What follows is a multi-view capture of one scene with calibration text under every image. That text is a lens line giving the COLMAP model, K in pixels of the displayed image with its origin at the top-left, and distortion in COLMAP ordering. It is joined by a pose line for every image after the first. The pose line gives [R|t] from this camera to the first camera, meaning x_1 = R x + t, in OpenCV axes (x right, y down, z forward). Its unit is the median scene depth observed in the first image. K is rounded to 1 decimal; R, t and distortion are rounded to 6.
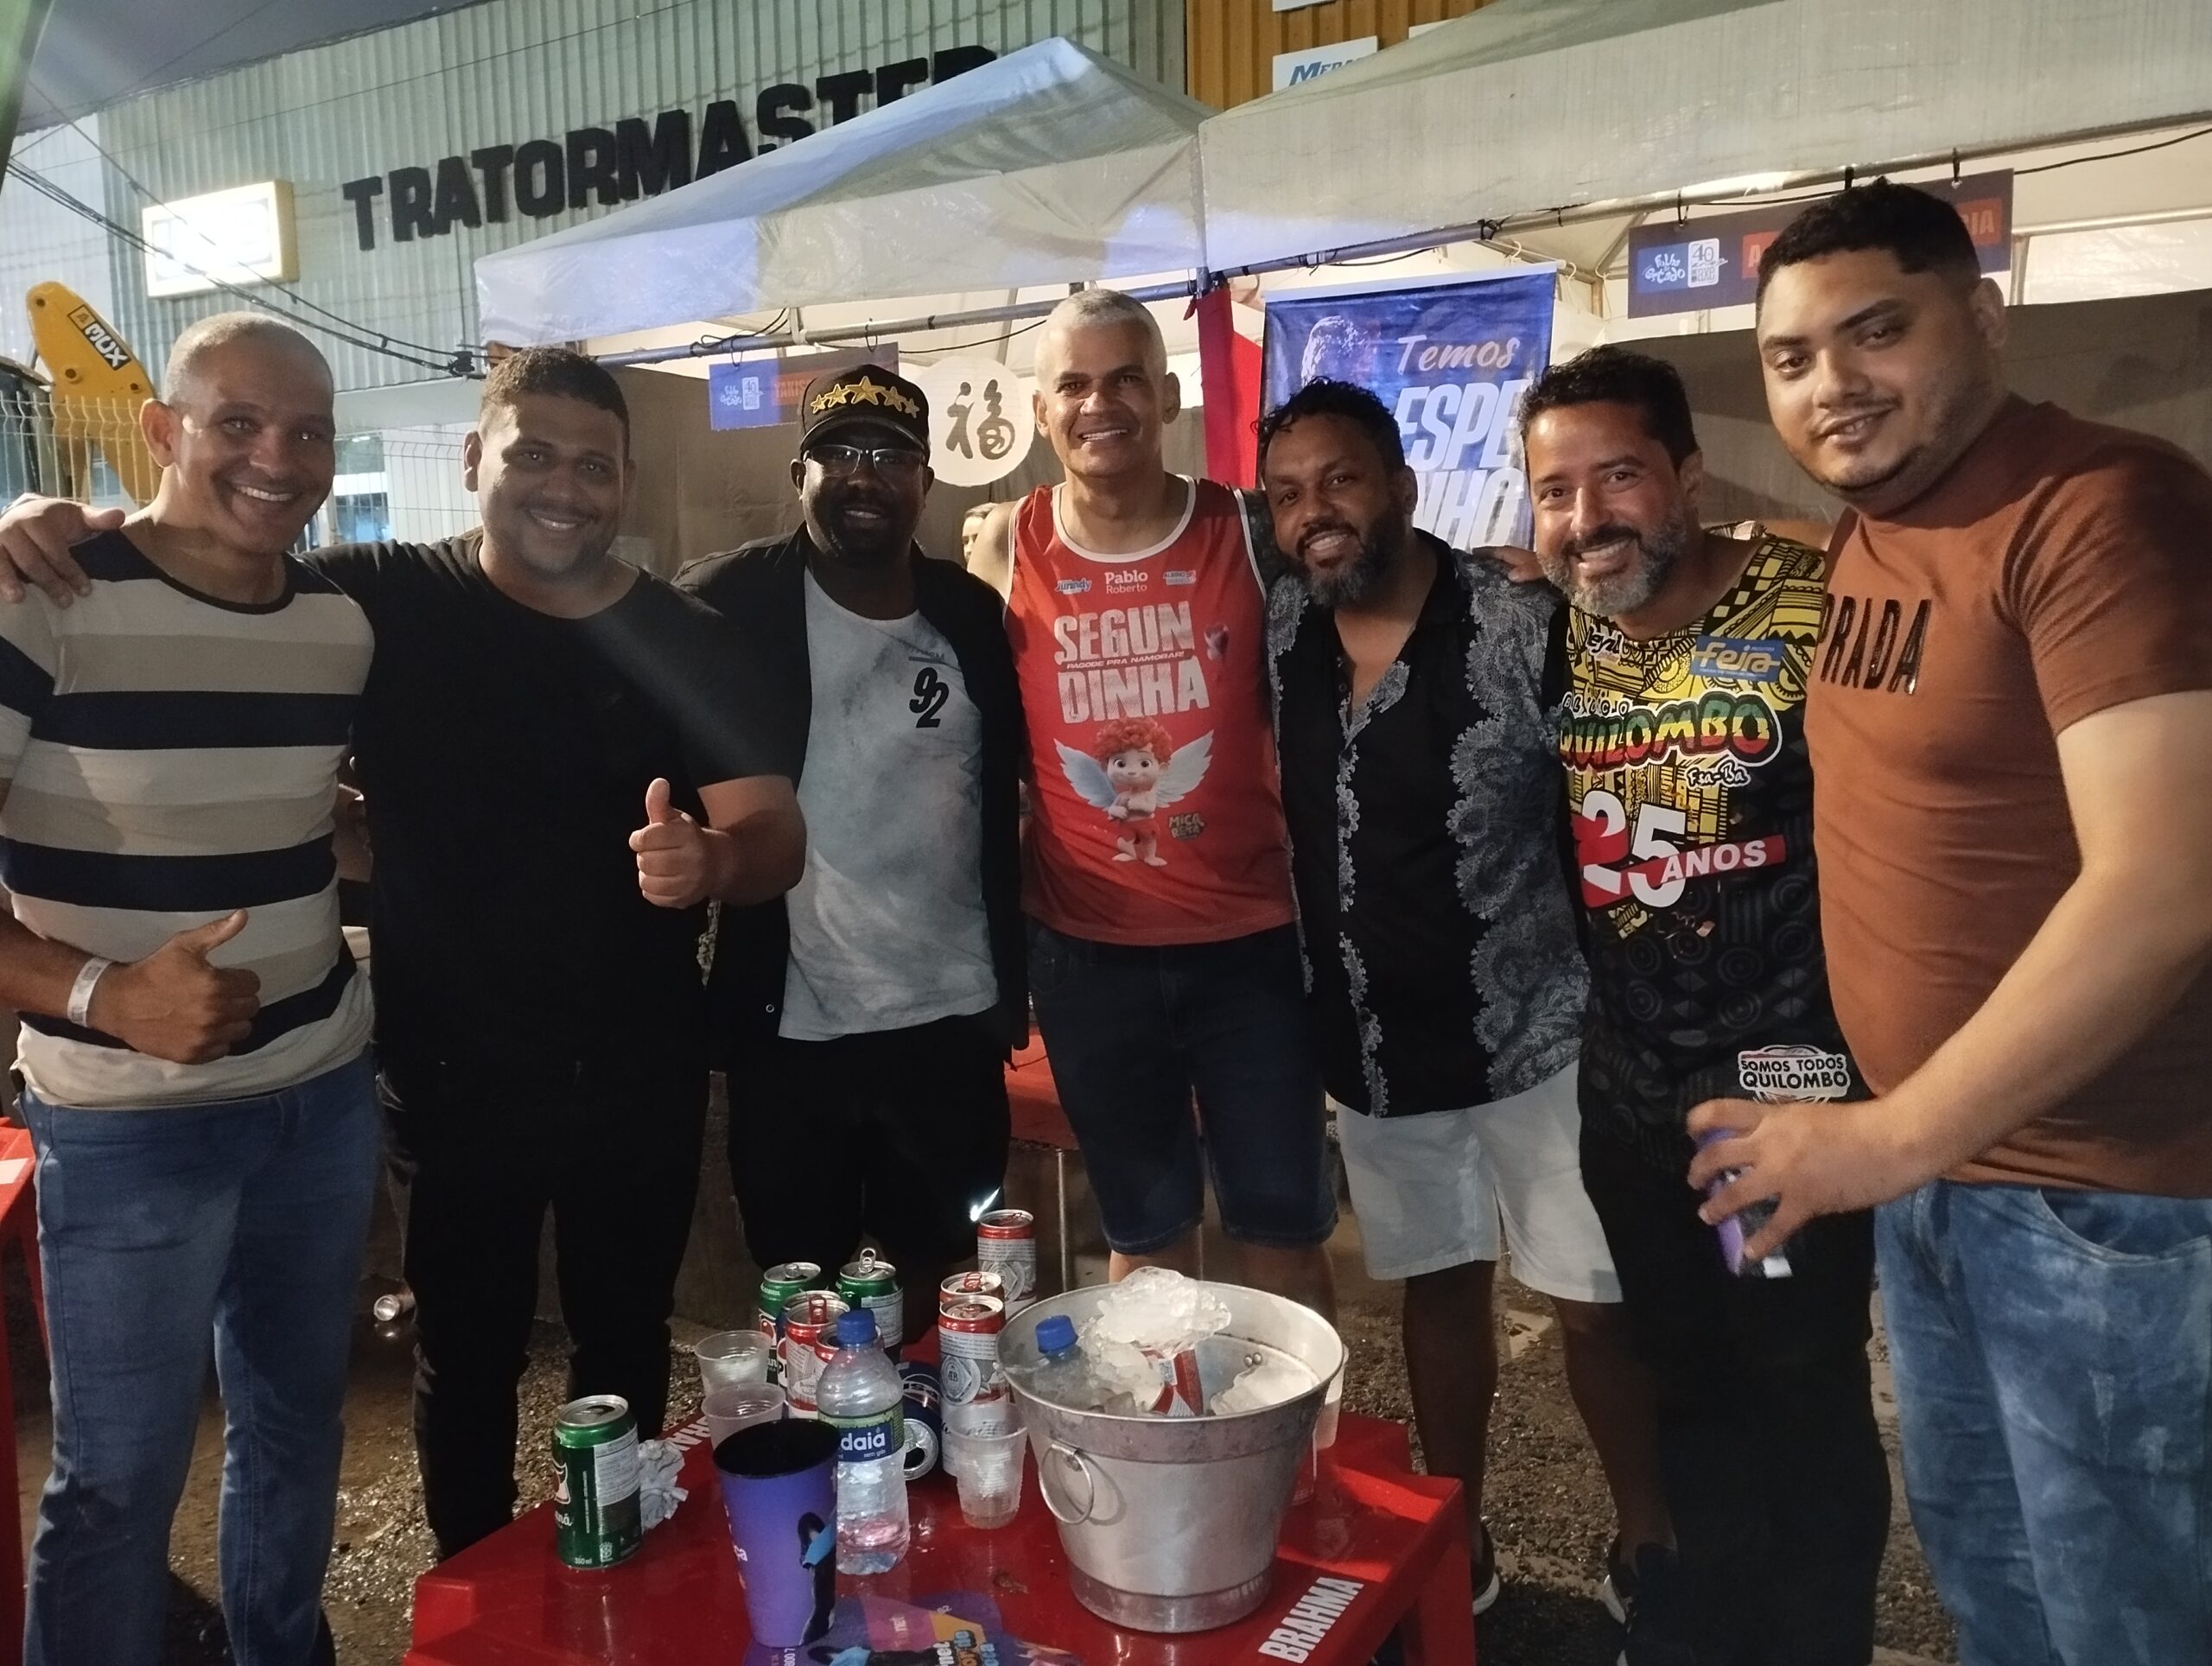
lens RADIAL K [[2037.9, 0, 1106.0], [0, 2037.9, 833.0], [0, 0, 1]] dist [0.245968, -0.310184]
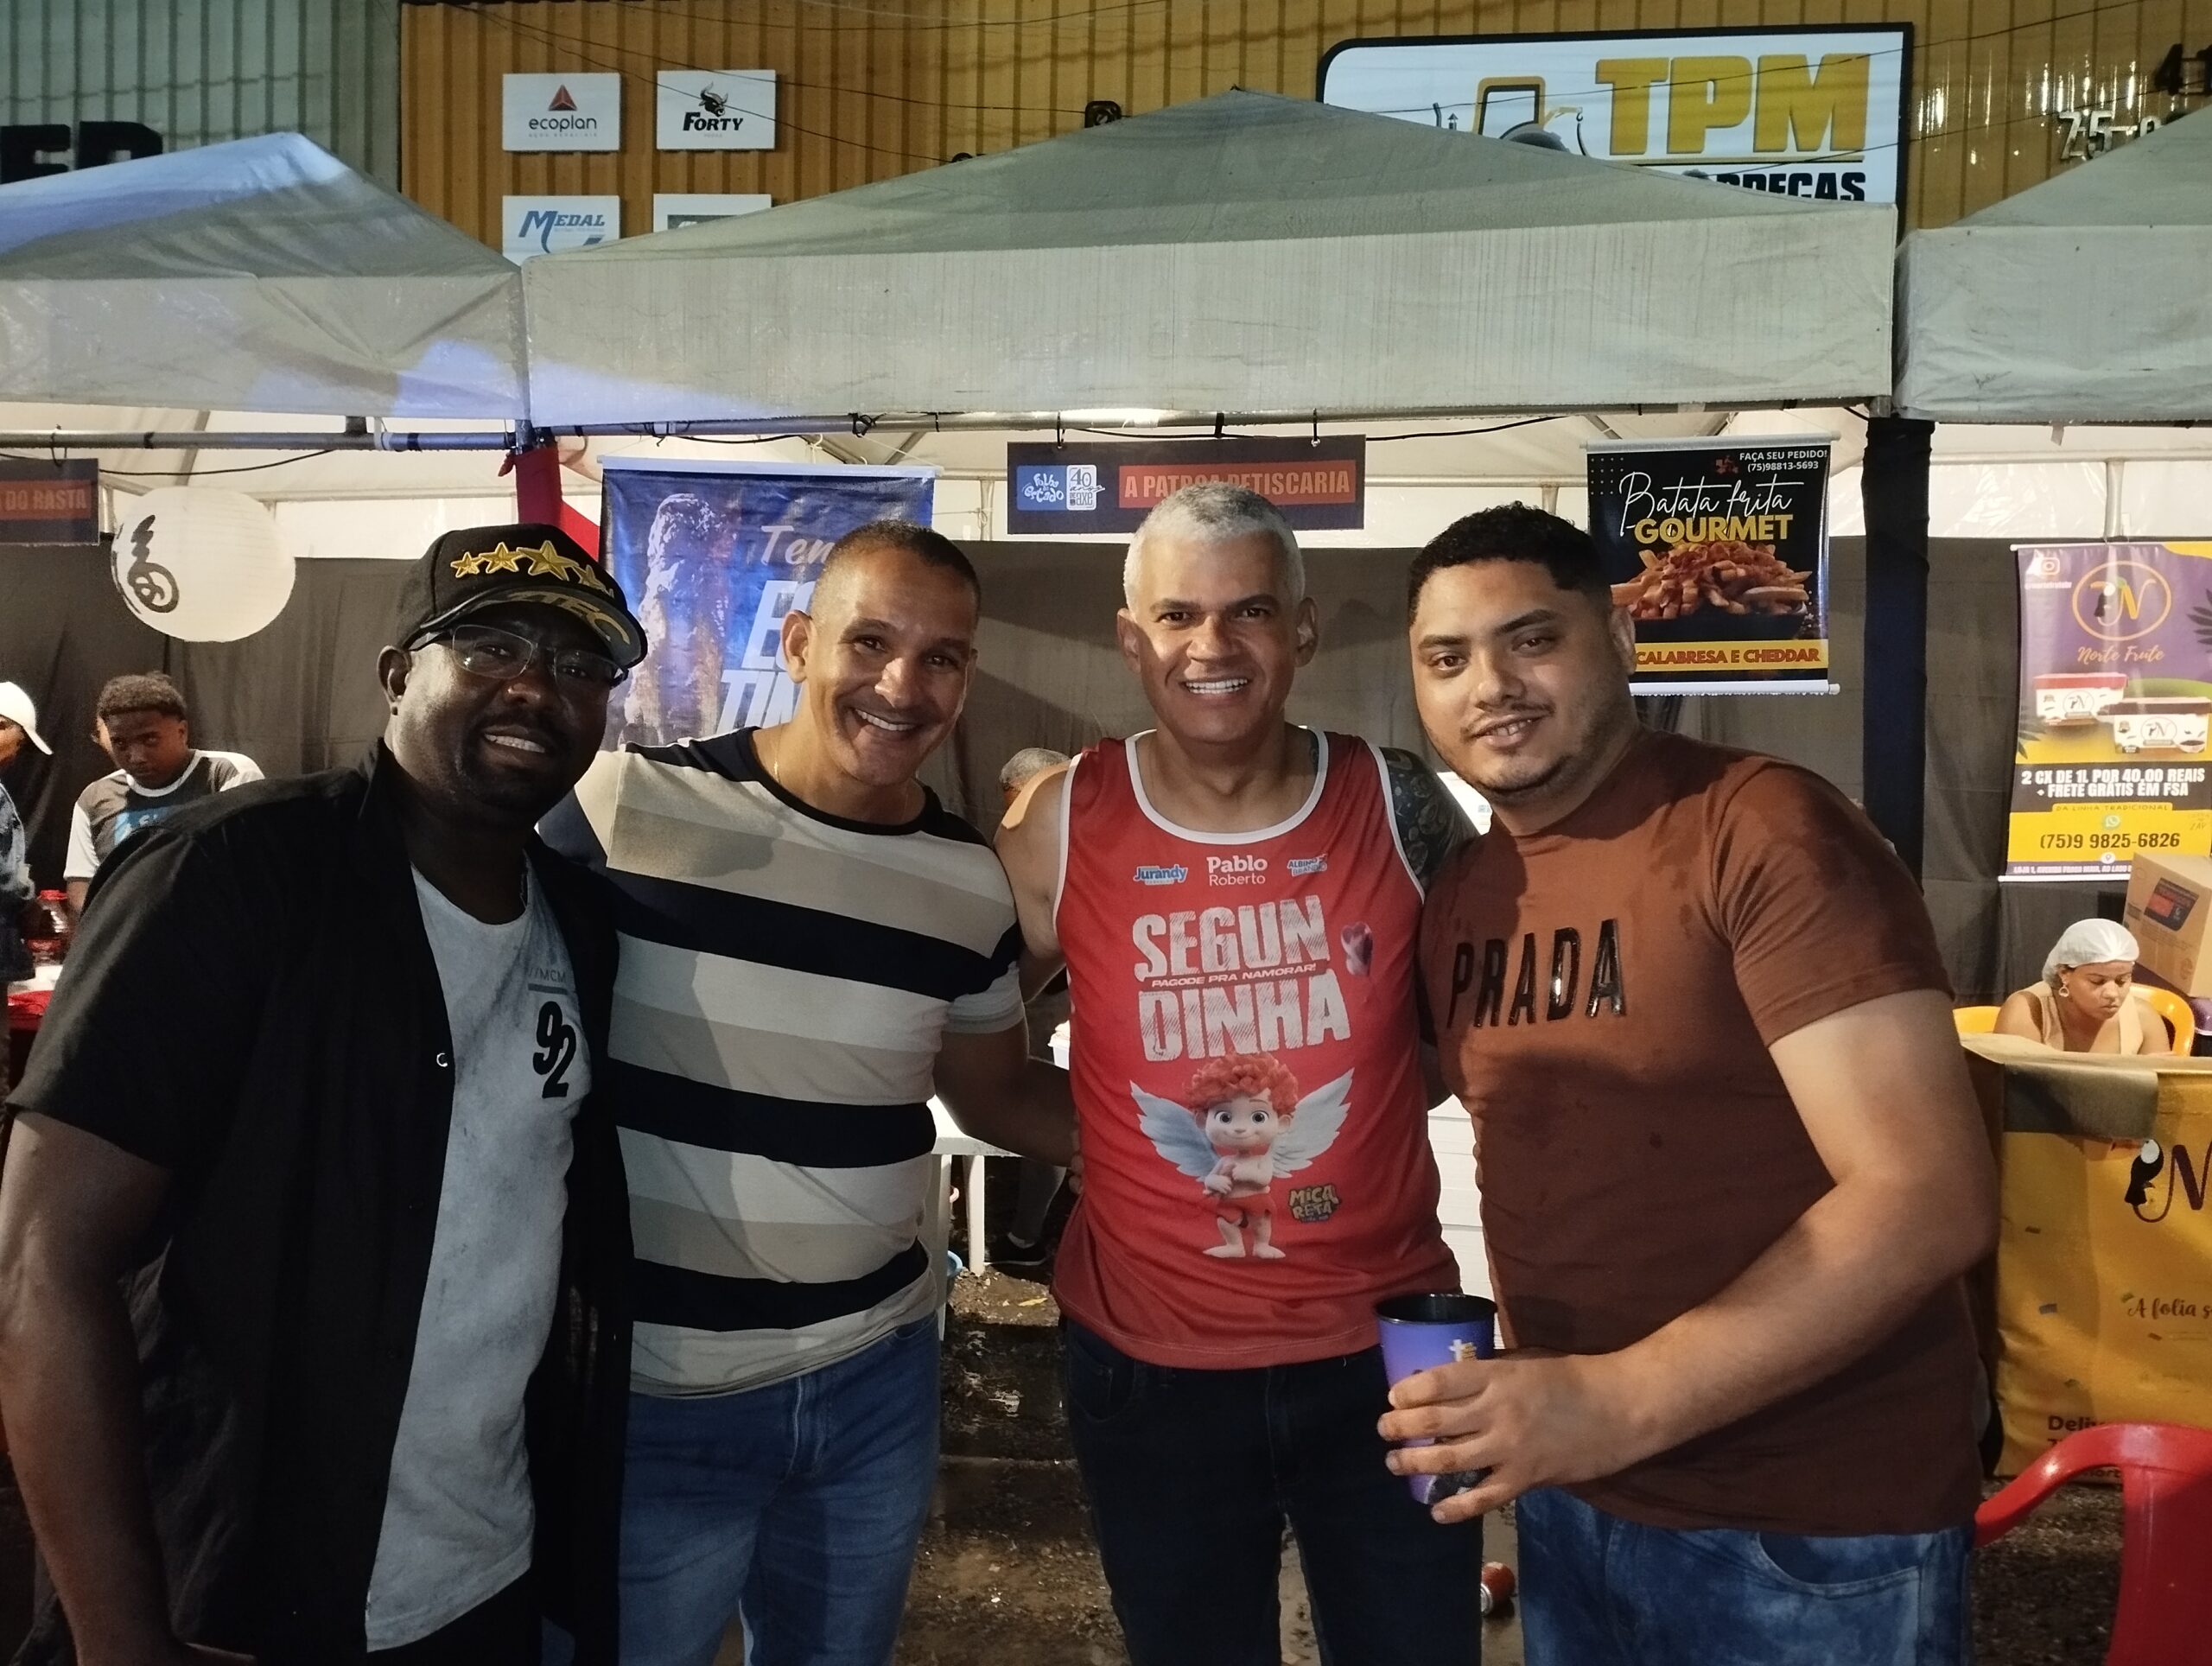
lens RADIAL K [[2037.9, 0, 1106.0], [0, 2037.9, 833.0], [0, 0, 1]] dist [0.245968, -0.310184]
pose [[0.888065, 0.017991, 0.459366, -0.149211], [0.020196, 0.996742, -0.078081, -0.031934], [-0.459274, 0.078618, 0.884809, 0.147171]]
